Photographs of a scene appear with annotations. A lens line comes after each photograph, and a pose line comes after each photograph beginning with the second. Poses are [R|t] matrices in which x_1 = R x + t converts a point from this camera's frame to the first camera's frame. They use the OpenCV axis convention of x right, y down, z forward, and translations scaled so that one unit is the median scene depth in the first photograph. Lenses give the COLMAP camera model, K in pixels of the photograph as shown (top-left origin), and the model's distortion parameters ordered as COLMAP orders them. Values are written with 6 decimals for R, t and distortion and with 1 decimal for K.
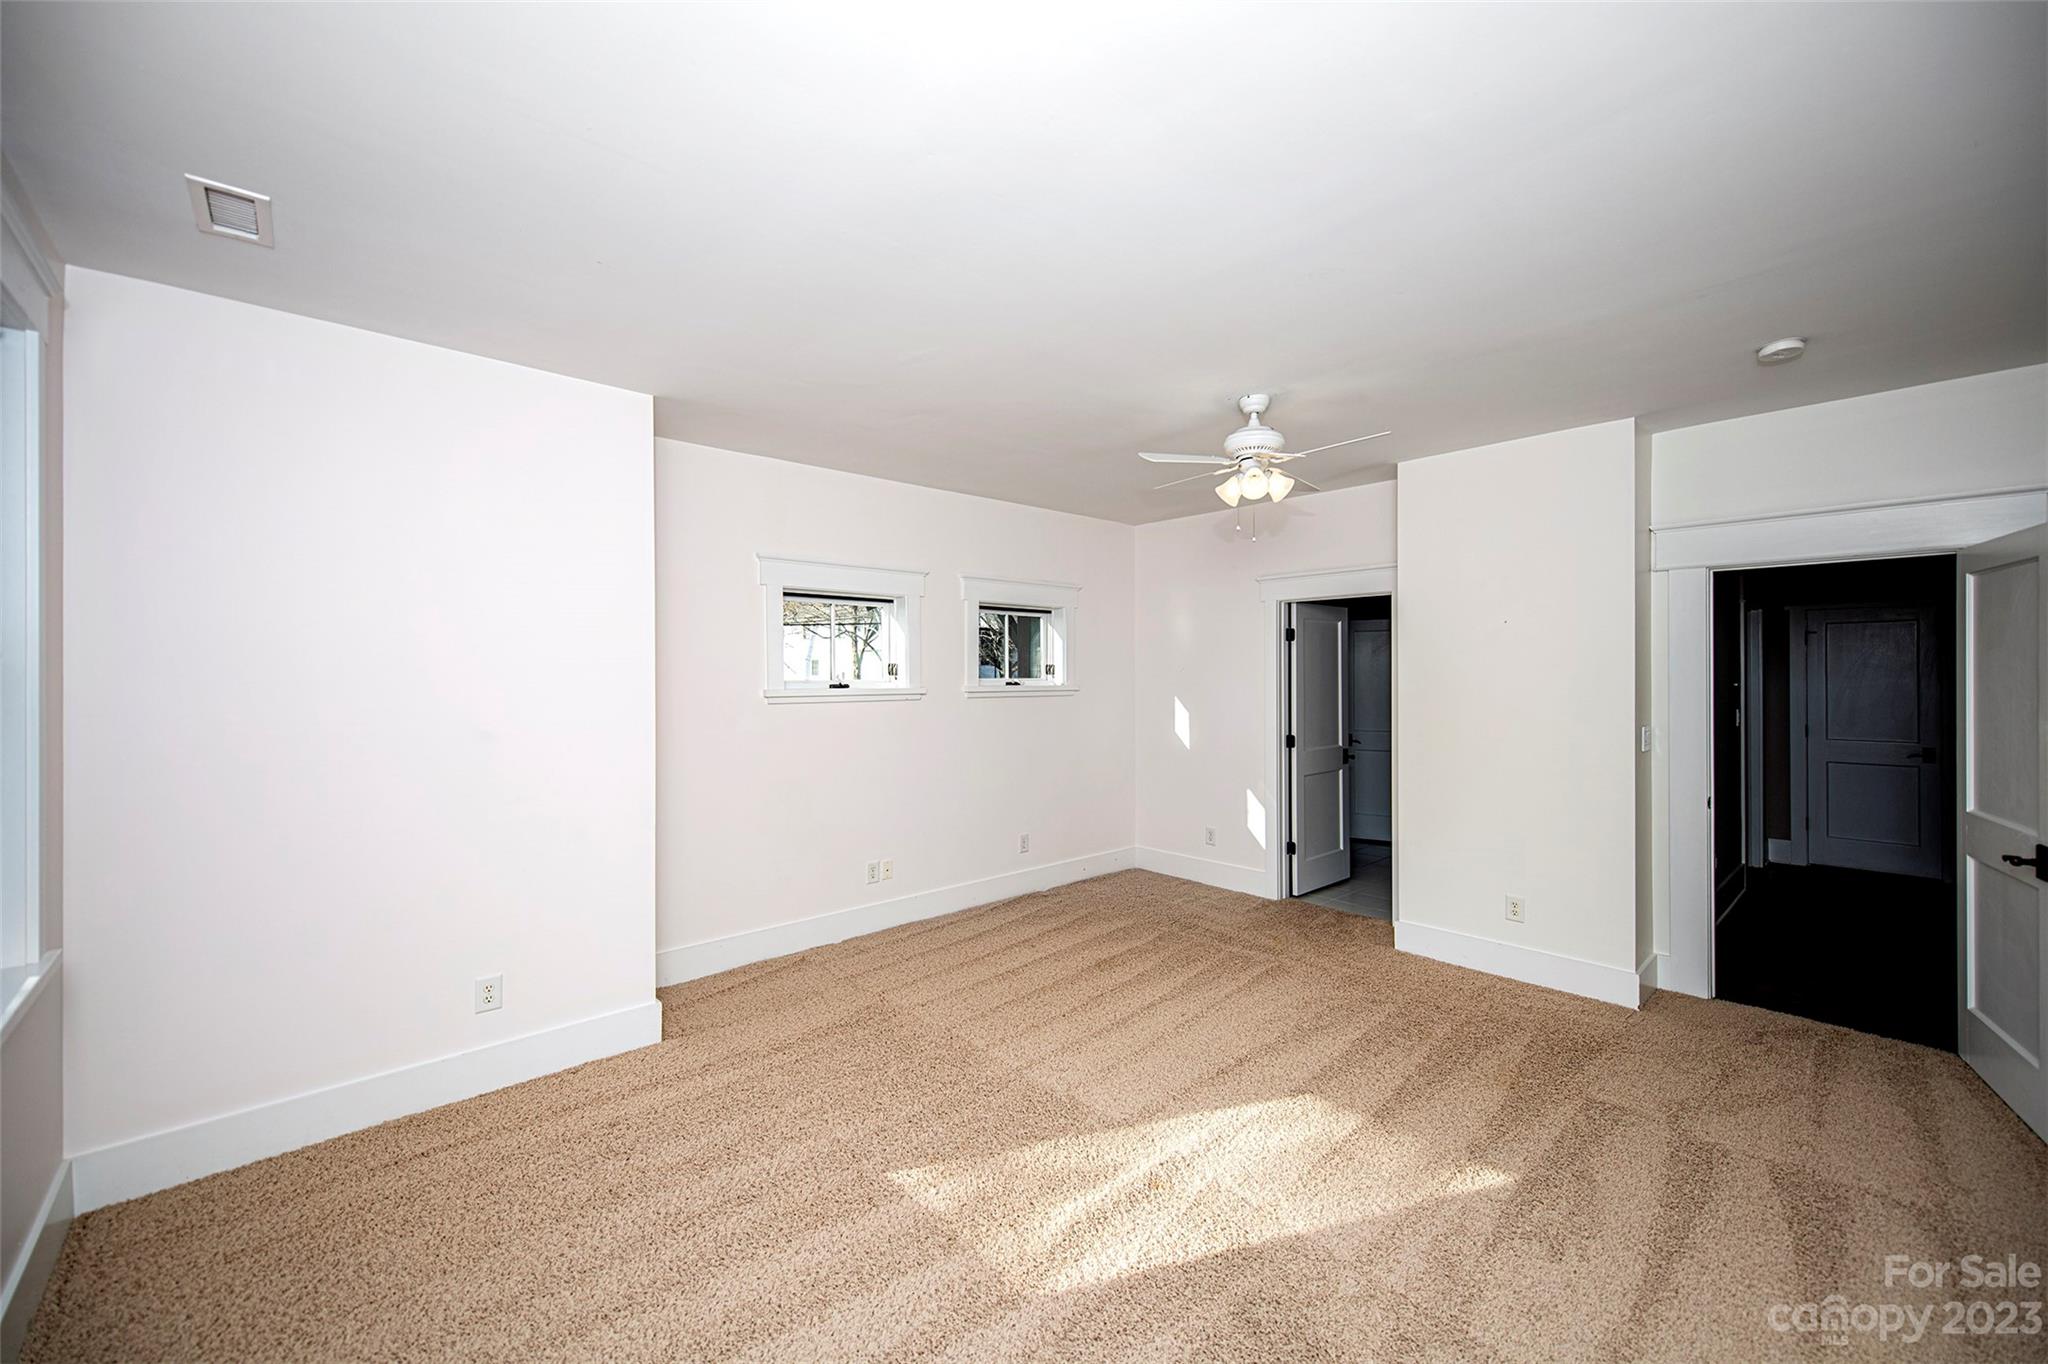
lens RADIAL K [[823.7, 0, 1031.0], [0, 823.7, 677.6], [0, 0, 1]] dist [0.015750, 0.000026]
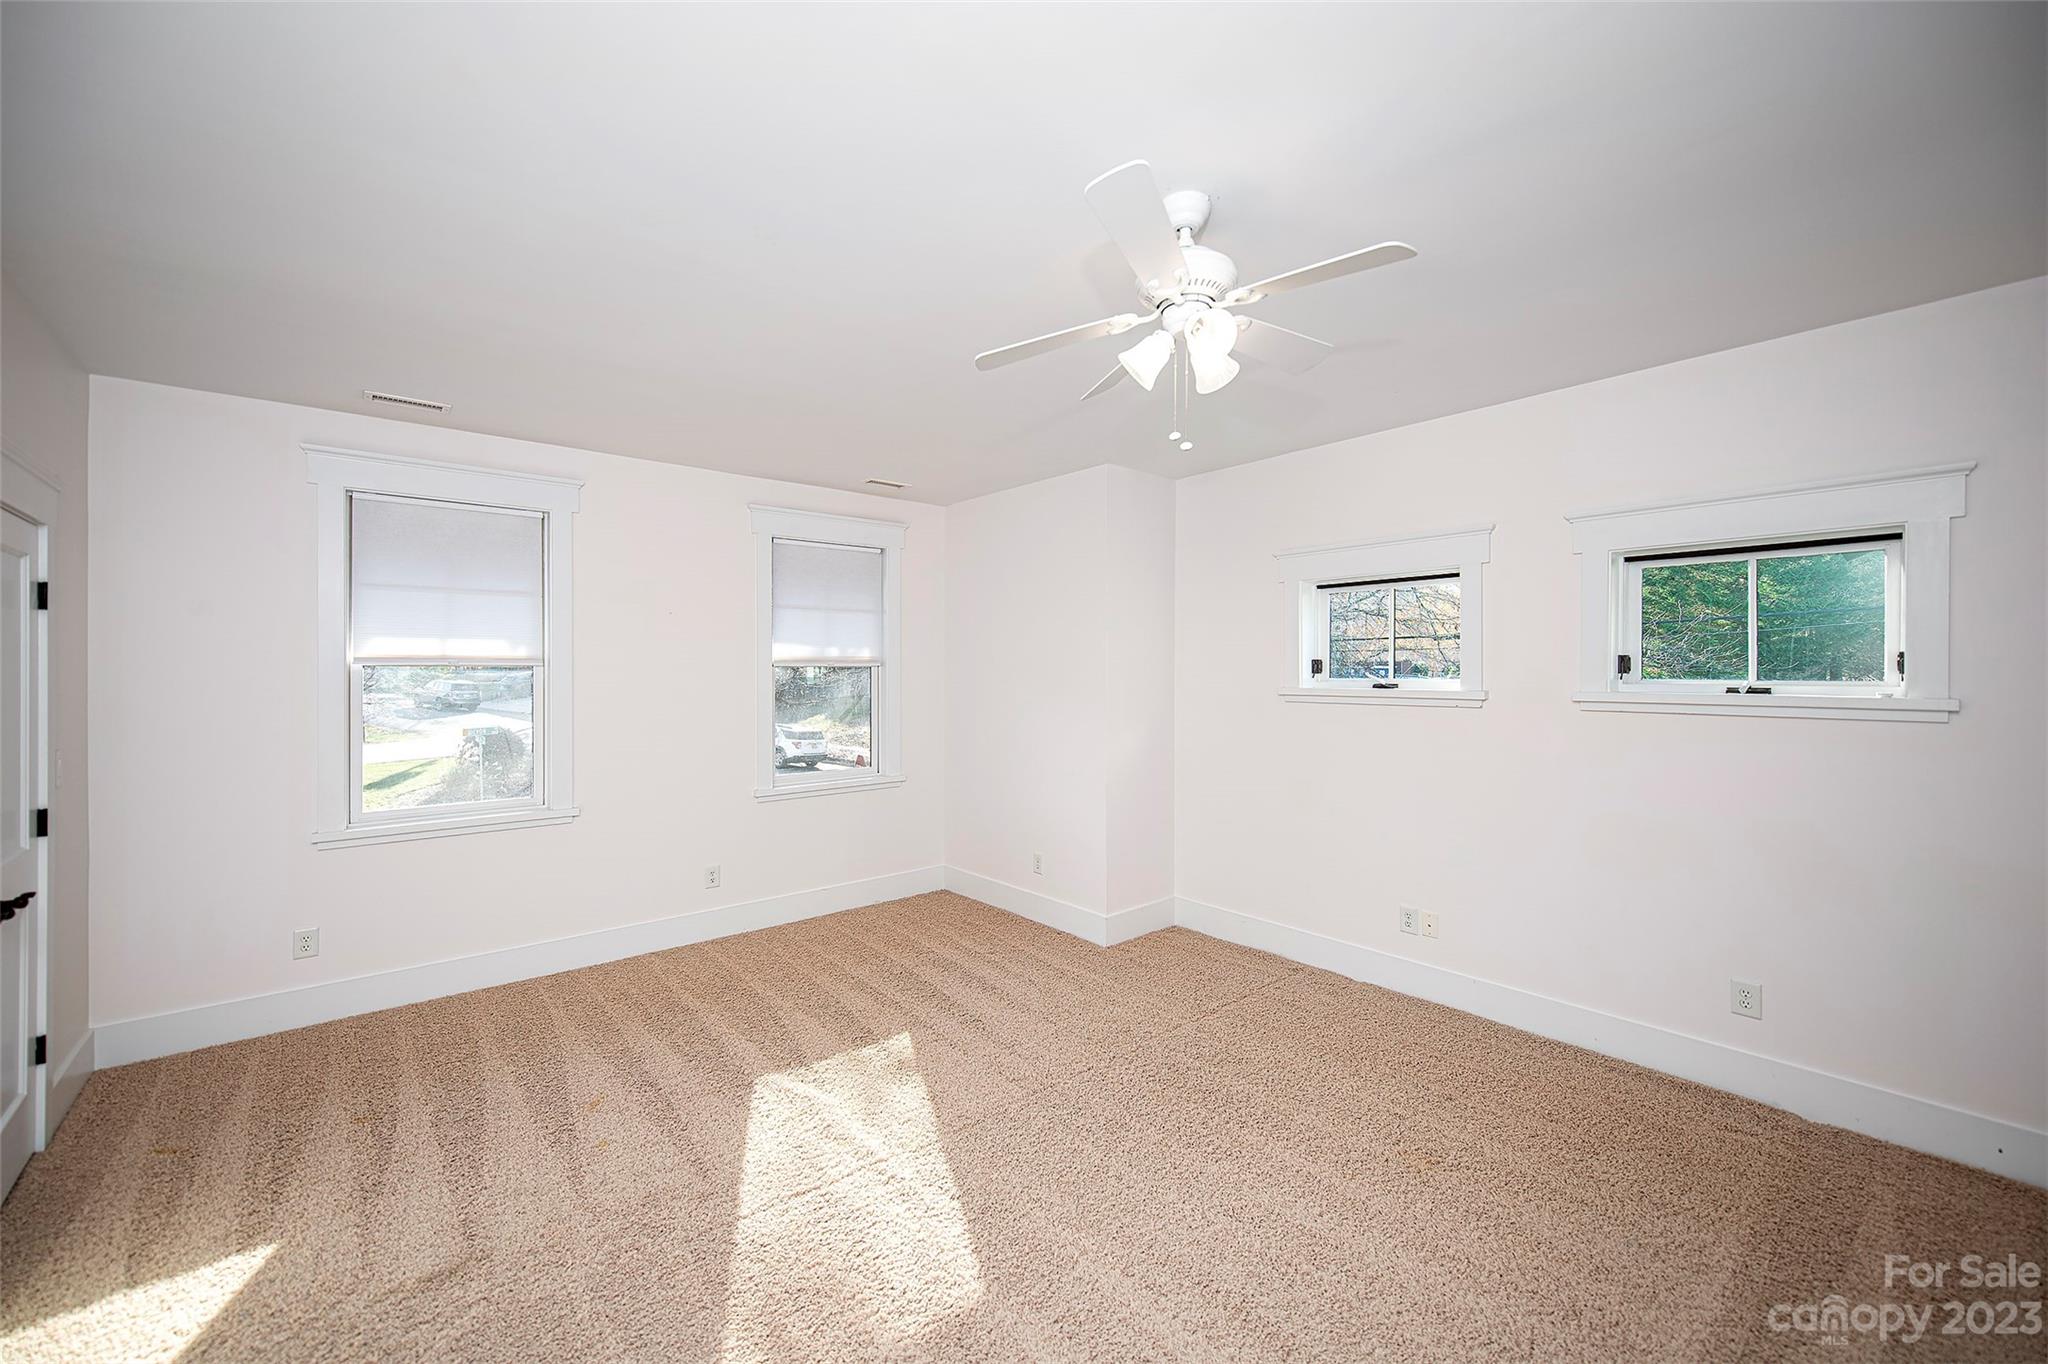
lens RADIAL K [[823.7, 0, 1030.6], [0, 823.7, 675.9], [0, 0, 1]] dist [0.015750, 0.000026]
pose [[-0.045301, 0.002591, -0.998970, 0.619777], [-0.004184, 0.999987, 0.002784, -0.001641], [0.998965, 0.004305, -0.045290, 0.657434]]
